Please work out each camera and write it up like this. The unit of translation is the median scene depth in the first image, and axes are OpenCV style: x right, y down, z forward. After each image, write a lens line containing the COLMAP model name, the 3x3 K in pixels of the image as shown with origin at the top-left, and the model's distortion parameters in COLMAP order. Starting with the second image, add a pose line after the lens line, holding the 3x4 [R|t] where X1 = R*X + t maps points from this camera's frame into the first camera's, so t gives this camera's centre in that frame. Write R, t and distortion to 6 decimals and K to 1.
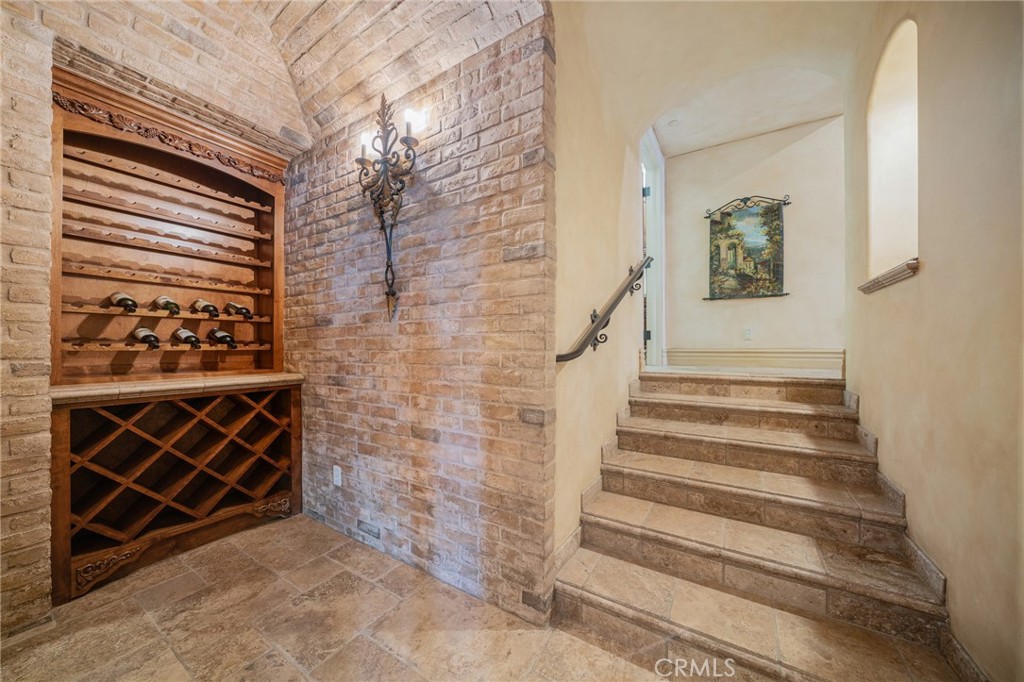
lens RADIAL K [[355.4, 0, 509.8], [0, 355.4, 344.5], [0, 0, 1]] dist [0.000300, -0.000001]
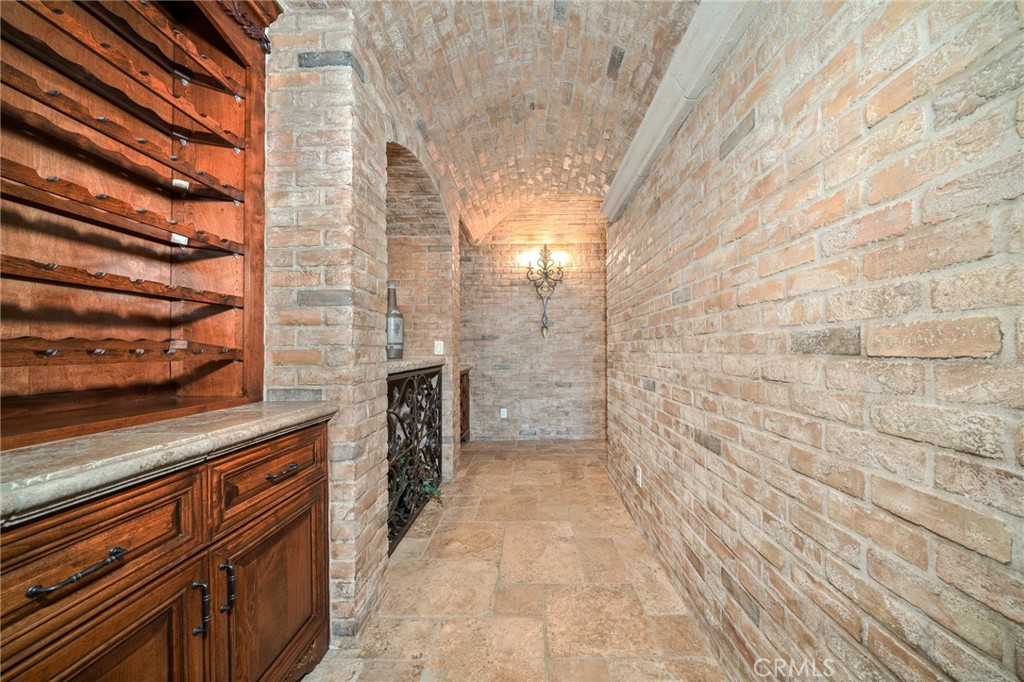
lens RADIAL K [[355.4, 0, 513.0], [0, 355.4, 346.8], [0, 0, 1]] dist [0.000300, -0.000001]
pose [[0.861048, -0.002641, 0.508518, -1.587359], [0.004032, 0.999991, -0.001634, -0.010059], [-0.508508, 0.003457, 0.861050, -0.847395]]
